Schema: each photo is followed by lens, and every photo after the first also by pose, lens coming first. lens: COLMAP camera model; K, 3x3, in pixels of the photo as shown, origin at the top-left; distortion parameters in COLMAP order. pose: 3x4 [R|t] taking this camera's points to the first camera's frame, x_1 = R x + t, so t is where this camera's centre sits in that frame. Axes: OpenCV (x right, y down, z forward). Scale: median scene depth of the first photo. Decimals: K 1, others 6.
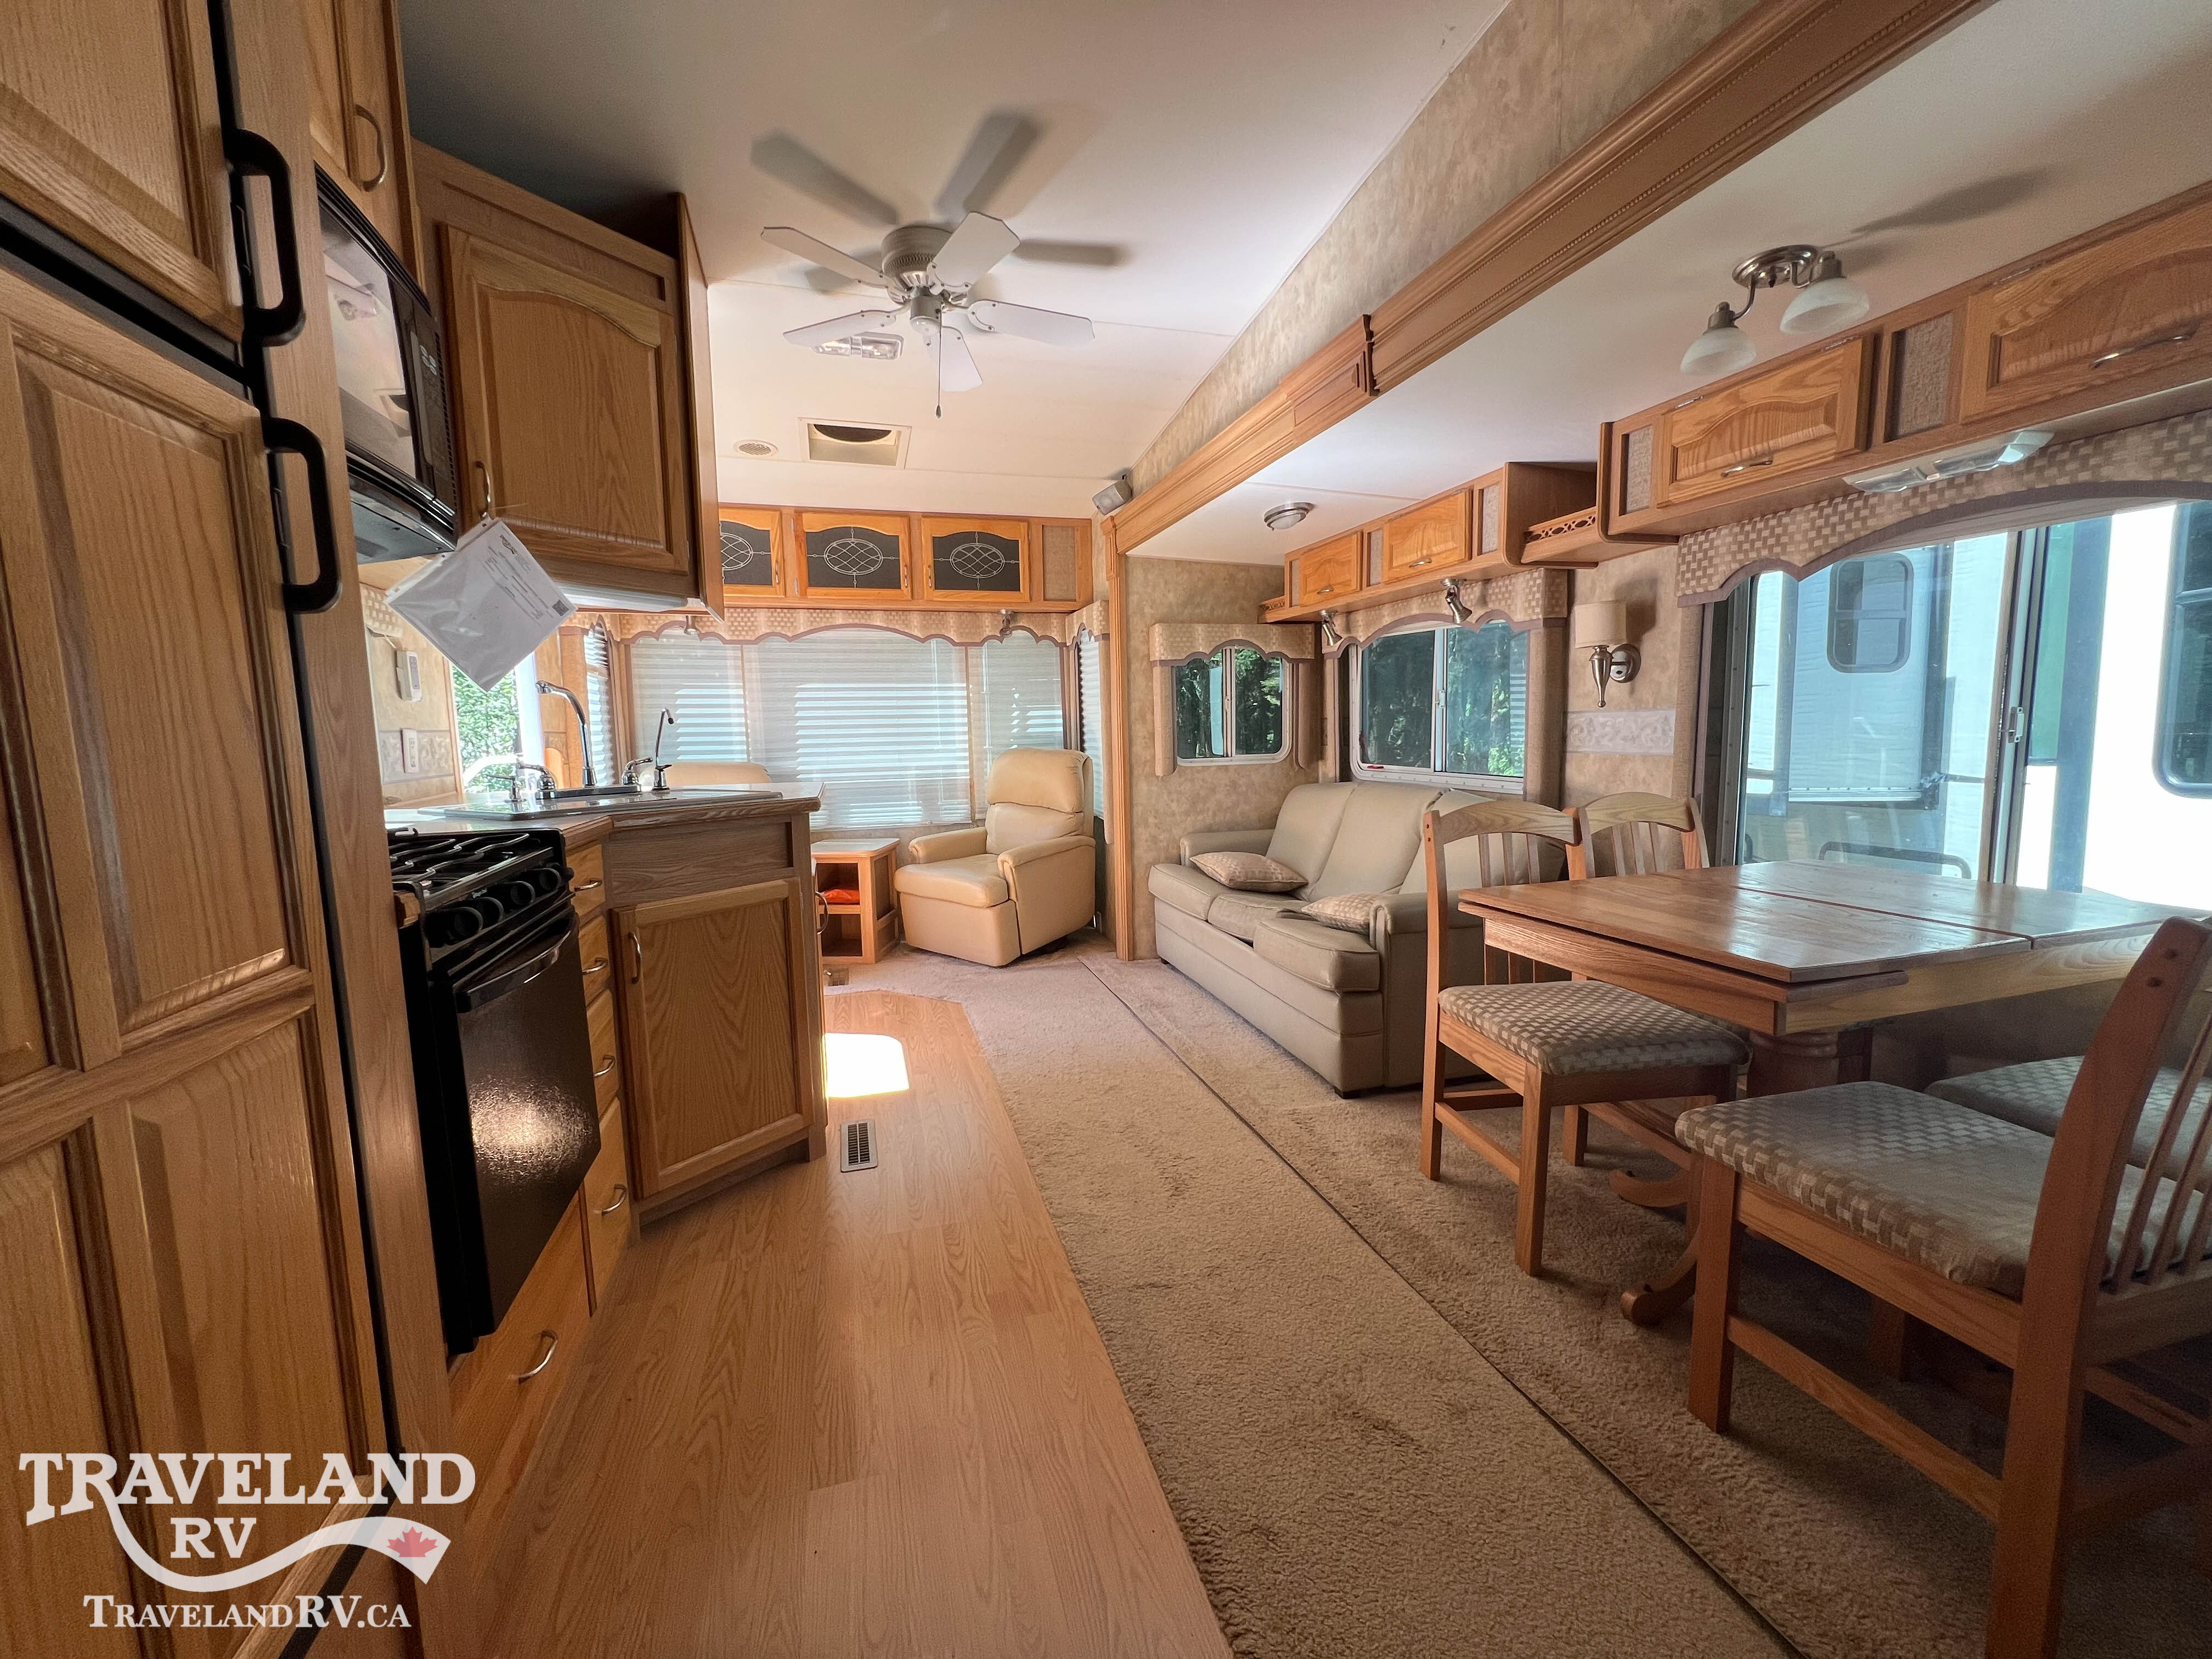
lens RADIAL K [[891.5, 0, 1105.4], [0, 891.5, 829.4], [0, 0, 1]] dist [0.012000, 0.000181]
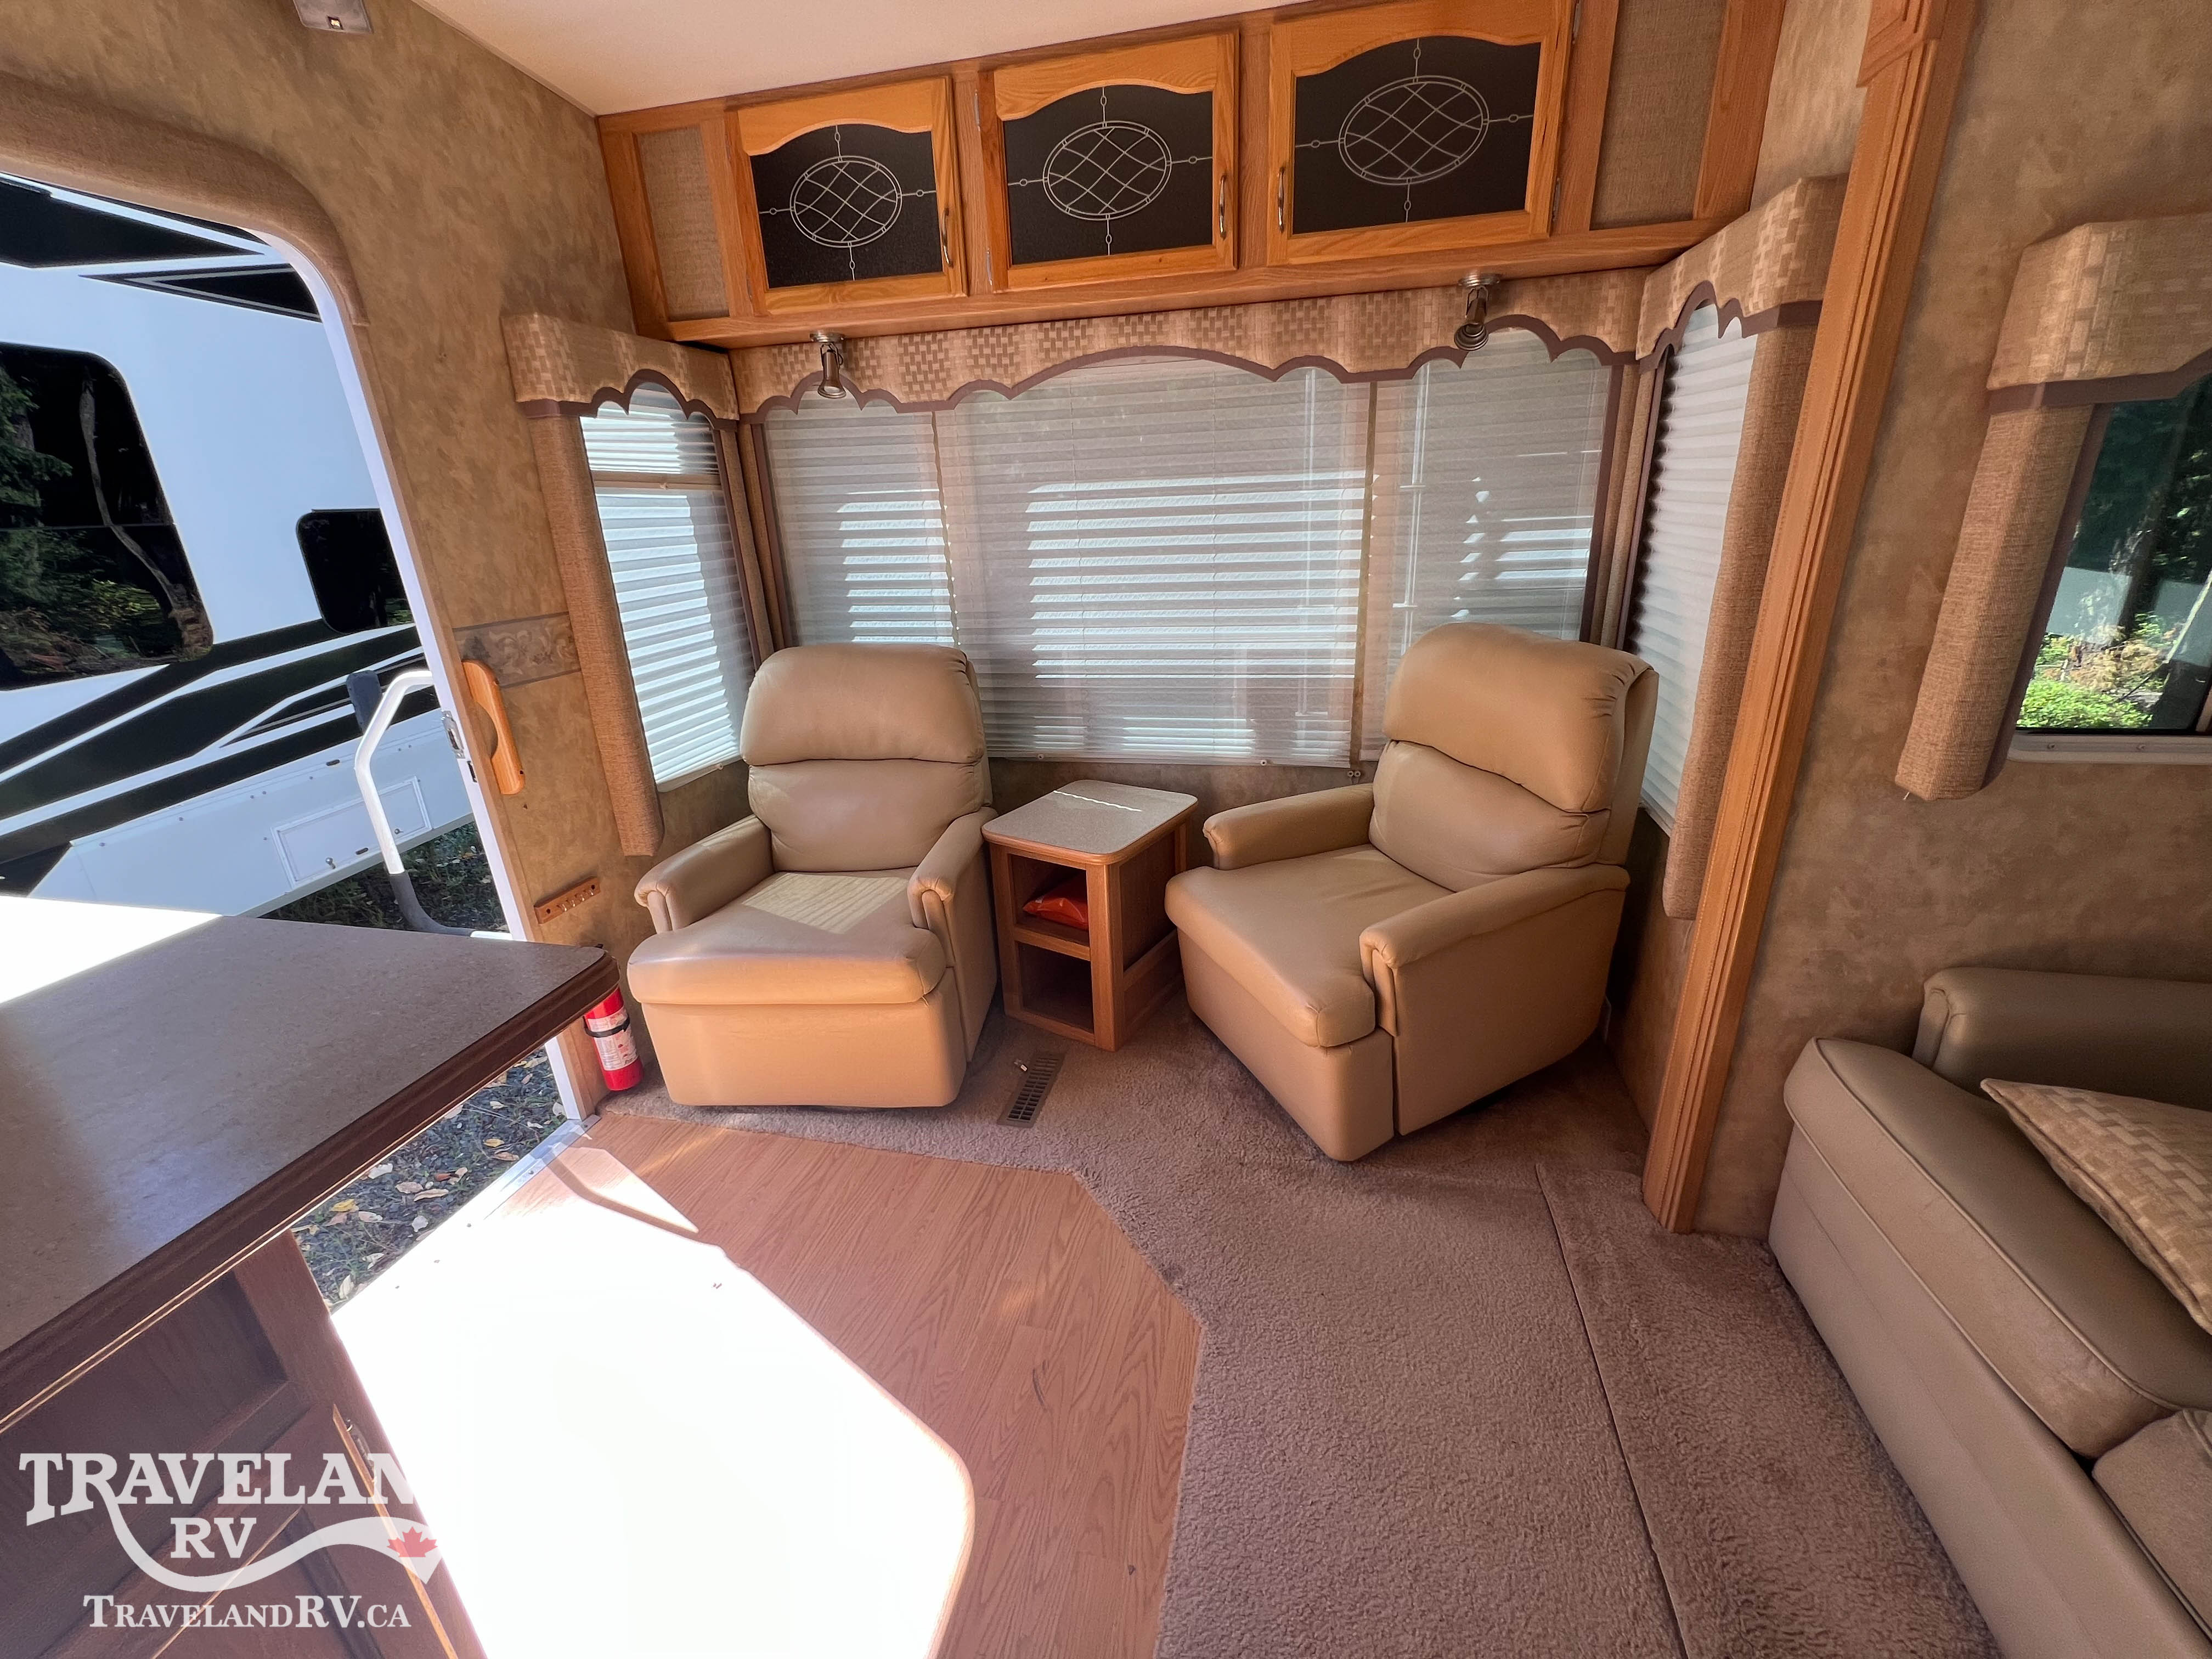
lens RADIAL K [[897.1, 0, 1109.0], [0, 897.1, 830.1], [0, 0, 1]] dist [-0.001144, -0.000027]
pose [[0.874433, 0.153951, -0.460072, -0.034926], [-0.032081, 0.964589, 0.261801, -0.109563], [0.484085, -0.214168, 0.848407, 0.545856]]
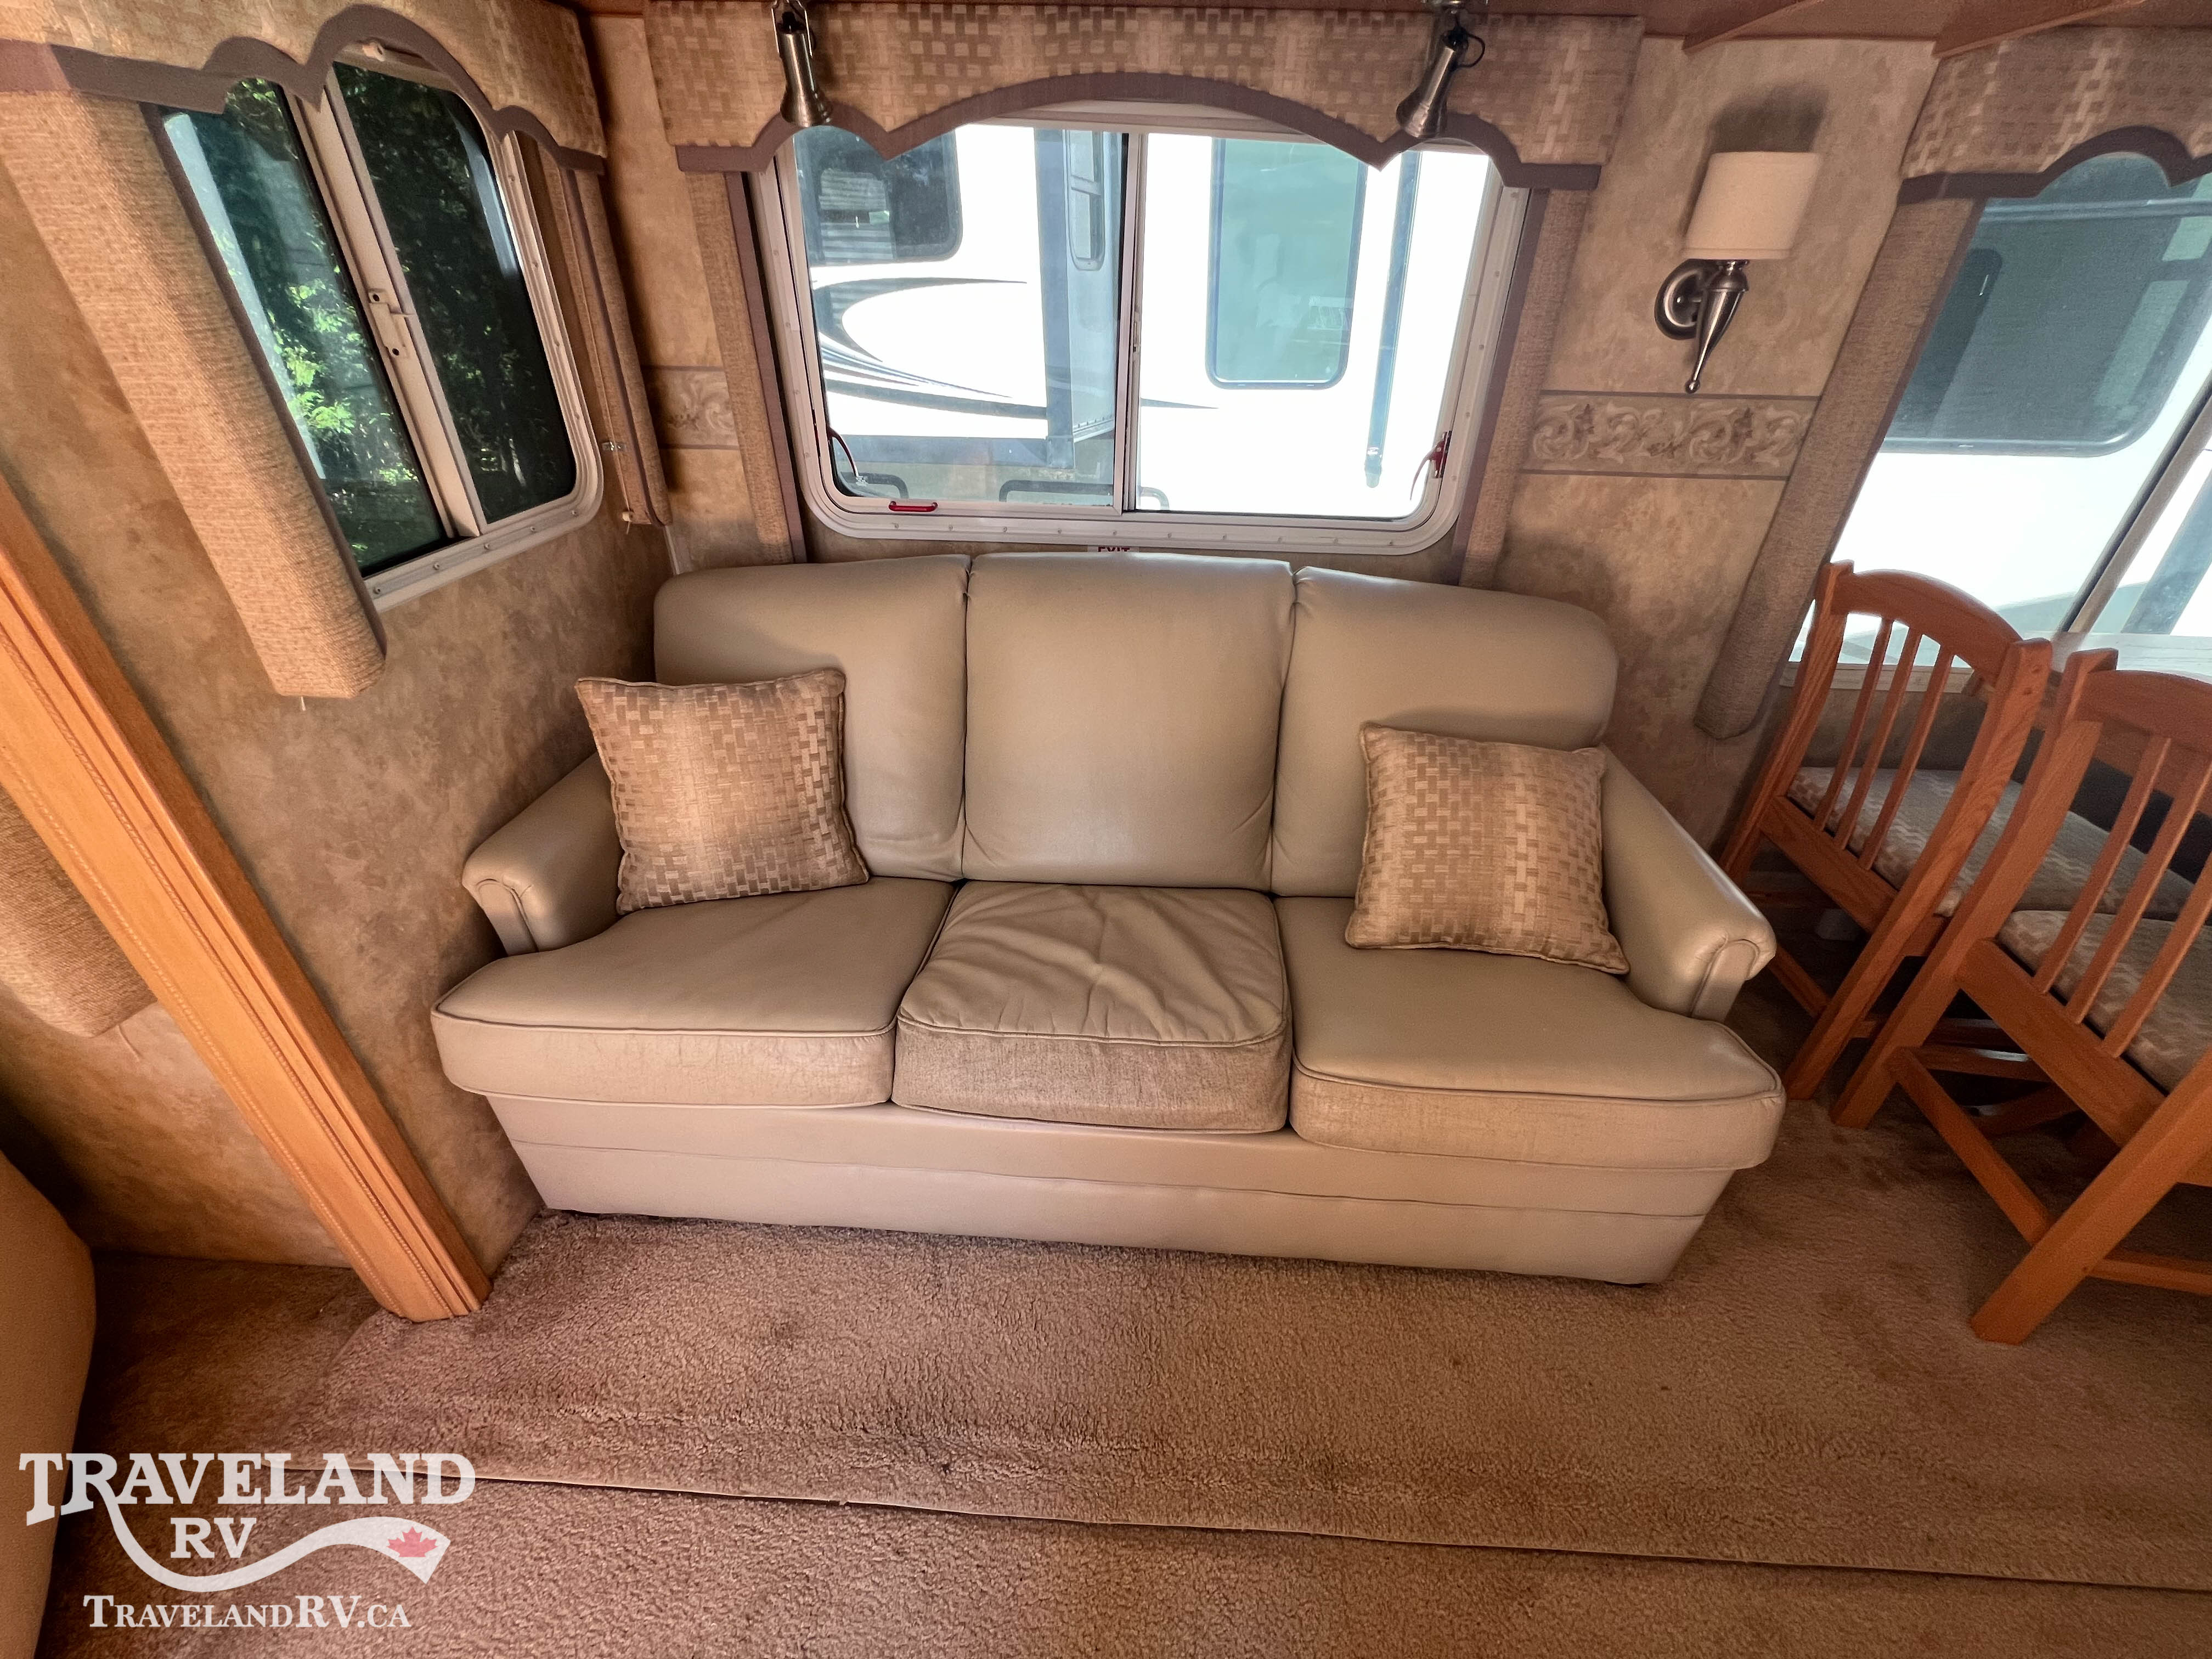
lens RADIAL K [[891.5, 0, 1111.3], [0, 891.5, 835.0], [0, 0, 1]] dist [0.012000, 0.000181]
pose [[0.333613, -0.477313, 0.812942, -0.070601], [0.081875, 0.873757, 0.479421, -0.112800], [-0.939148, -0.093381, 0.330577, 0.665492]]
